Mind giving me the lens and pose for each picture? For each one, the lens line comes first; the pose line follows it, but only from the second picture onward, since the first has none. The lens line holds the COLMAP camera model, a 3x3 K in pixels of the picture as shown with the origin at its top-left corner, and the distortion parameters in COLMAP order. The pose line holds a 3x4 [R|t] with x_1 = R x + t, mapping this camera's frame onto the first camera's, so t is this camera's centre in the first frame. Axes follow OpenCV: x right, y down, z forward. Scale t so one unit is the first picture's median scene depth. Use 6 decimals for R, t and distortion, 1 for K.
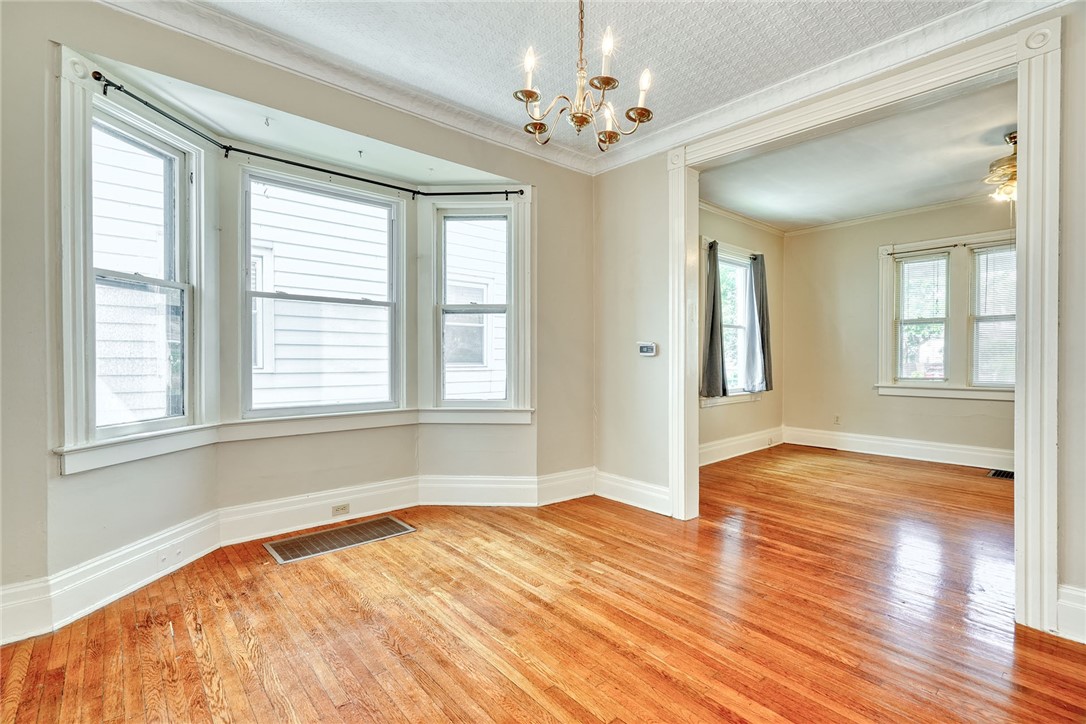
lens RADIAL K [[495.4, 0, 540.7], [0, 495.4, 363.1], [0, 0, 1]] dist [0.001083, 0.001497]
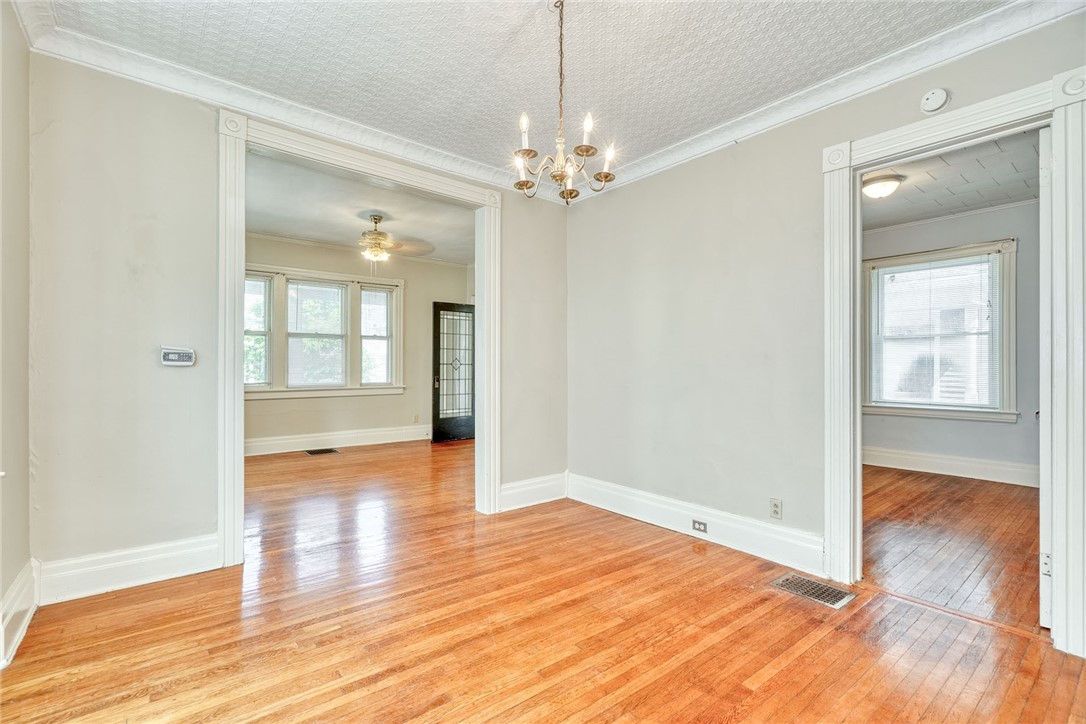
lens RADIAL K [[495.4, 0, 537.3], [0, 495.4, 363.0], [0, 0, 1]] dist [0.001083, 0.001497]
pose [[0.035721, 0.002402, 0.999359, -0.673733], [0.005496, 0.999982, -0.002600, -0.018422], [-0.999347, 0.005585, 0.035707, 0.603758]]
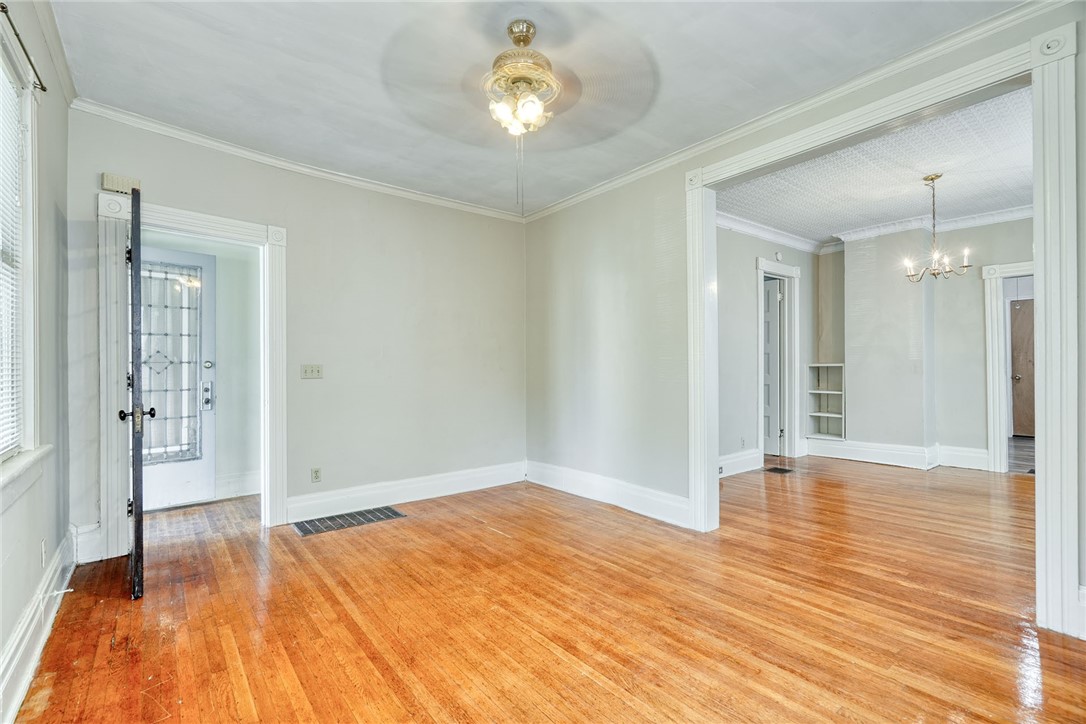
lens RADIAL K [[495.4, 0, 543.3], [0, 495.4, 362.4], [0, 0, 1]] dist [0.001083, 0.001497]
pose [[-0.999234, 0.009176, 0.038036, 1.191926], [0.009412, 0.999937, 0.006044, -0.036716], [-0.037978, 0.006397, -0.999258, 2.159888]]
